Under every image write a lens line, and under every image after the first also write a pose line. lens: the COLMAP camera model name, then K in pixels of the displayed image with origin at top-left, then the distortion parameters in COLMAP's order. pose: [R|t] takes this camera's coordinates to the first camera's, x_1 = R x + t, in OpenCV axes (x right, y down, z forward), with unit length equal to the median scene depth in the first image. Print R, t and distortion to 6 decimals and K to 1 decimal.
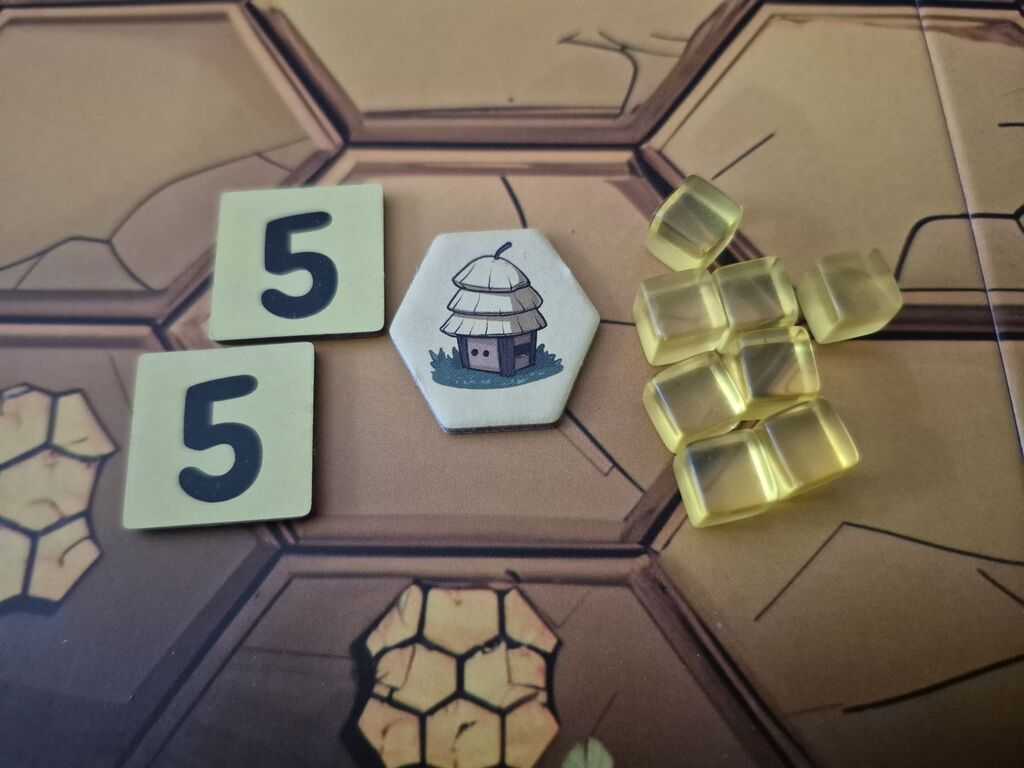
lens RADIAL K [[771.9, 0, 521.9], [0, 771.9, 405.4], [0, 0, 1]] dist [-0.016072, -0.028562]
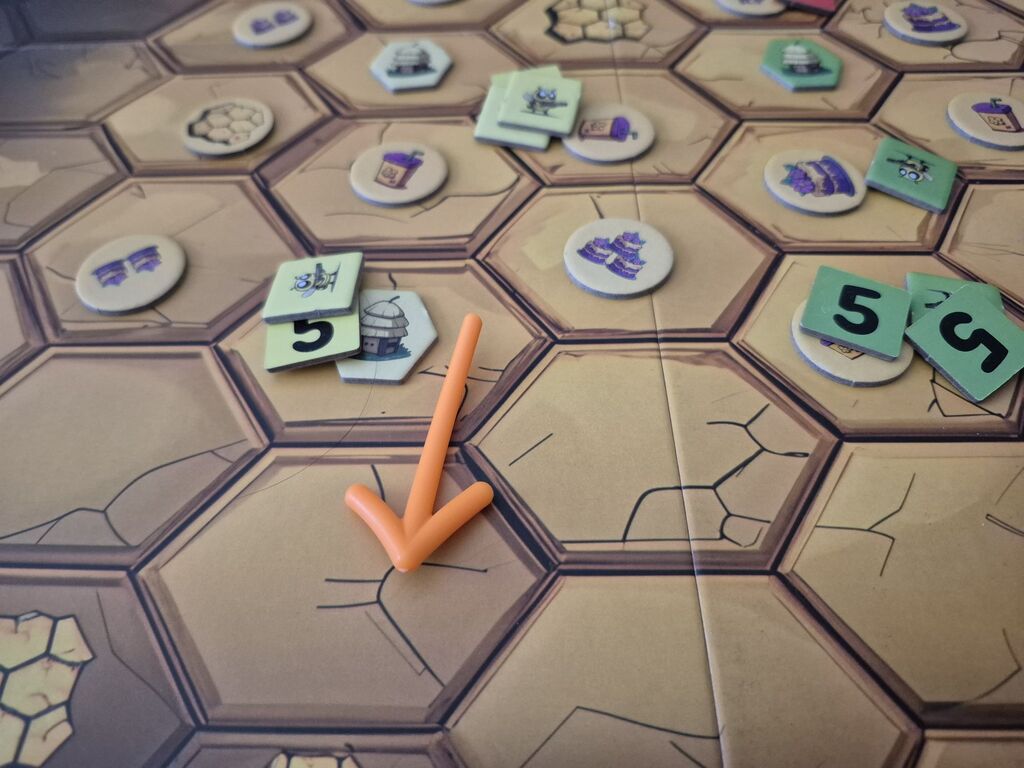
lens RADIAL K [[771.9, 0, 509.3], [0, 771.9, 385.8], [0, 0, 1]] dist [-0.016072, -0.028562]
pose [[0.999884, -0.013459, -0.007174, 0.274161], [0.010912, 0.959936, -0.280005, -0.023549], [0.010655, 0.279895, 0.959972, -0.517195]]
